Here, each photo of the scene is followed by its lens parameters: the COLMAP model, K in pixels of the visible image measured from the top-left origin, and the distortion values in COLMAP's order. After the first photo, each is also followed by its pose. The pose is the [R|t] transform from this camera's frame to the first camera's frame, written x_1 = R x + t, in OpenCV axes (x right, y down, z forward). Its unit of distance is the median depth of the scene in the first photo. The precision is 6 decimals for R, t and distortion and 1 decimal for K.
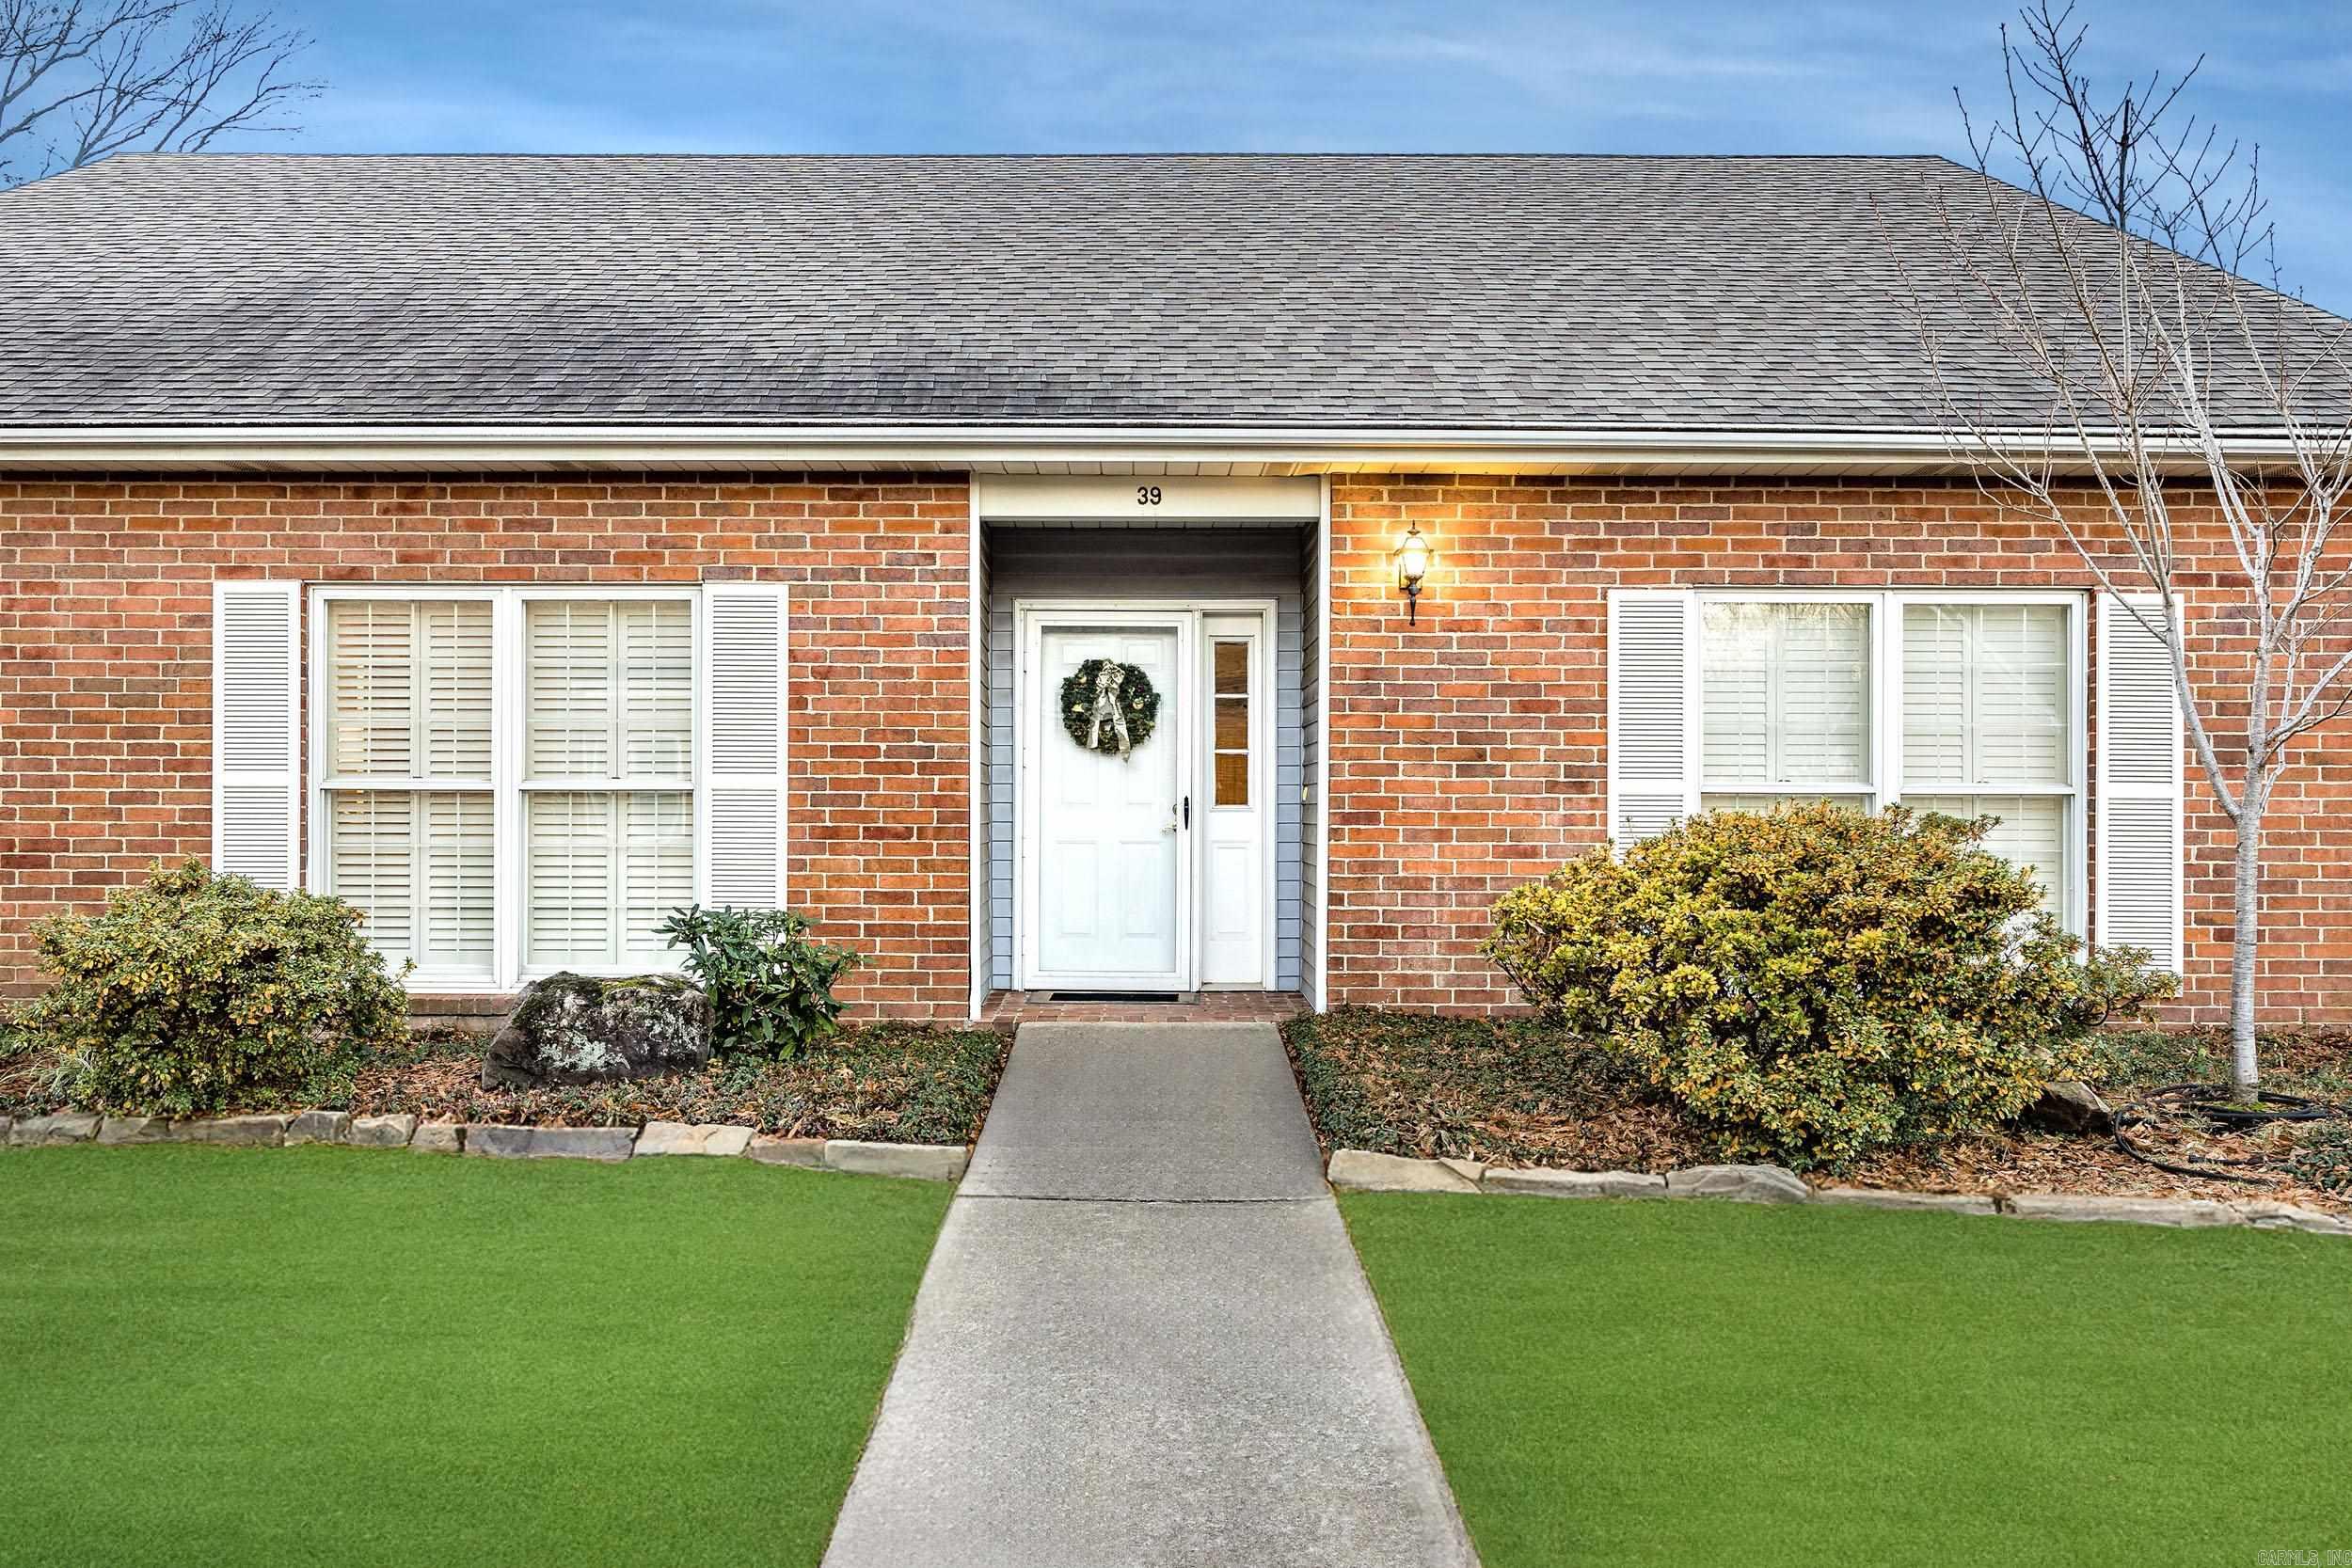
lens RADIAL K [[3032.4, 0, 1176.6], [0, 3032.4, 762.5], [0, 0, 1]] dist [-0.027299, 0.000000]
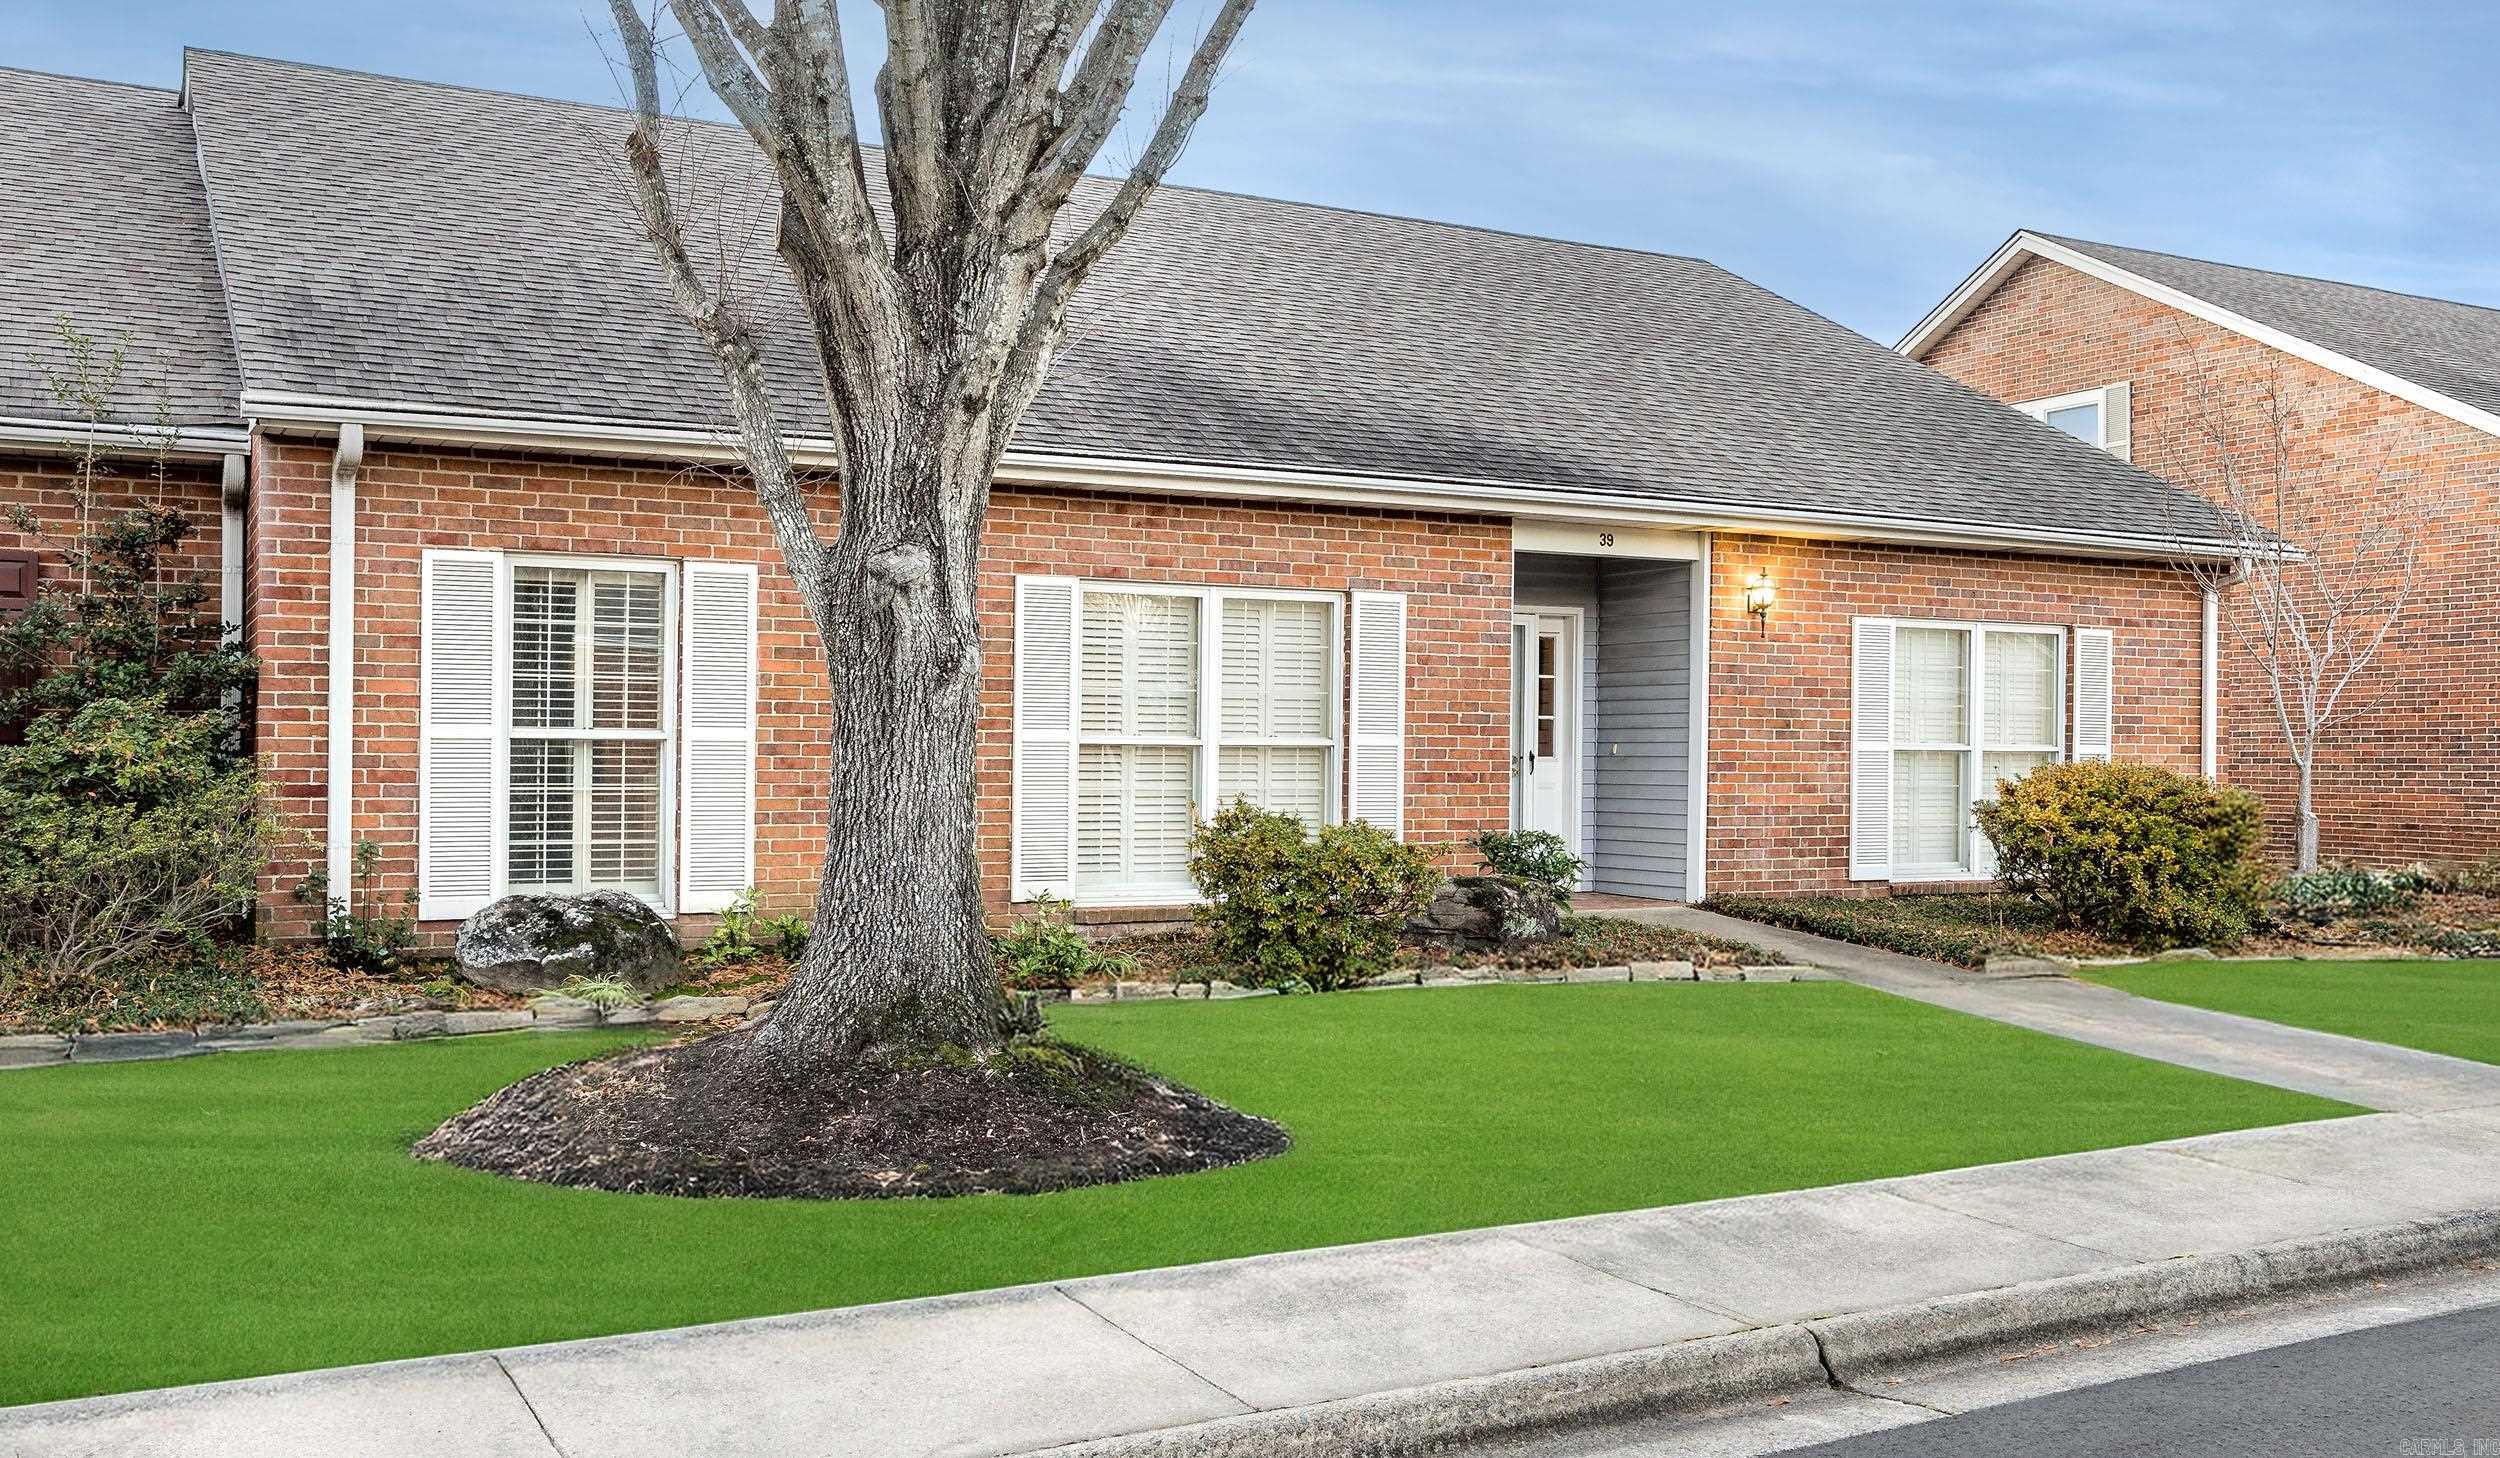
lens RADIAL K [[2785.1, 0, 1249.4], [0, 2785.1, 735.0], [0, 0, 1]] dist [-0.047641, 0.000000]
pose [[0.830525, 0.005598, 0.556953, -0.877979], [-0.011214, 0.999915, 0.006673, -0.003426], [-0.556868, -0.011787, 0.830517, 0.006098]]
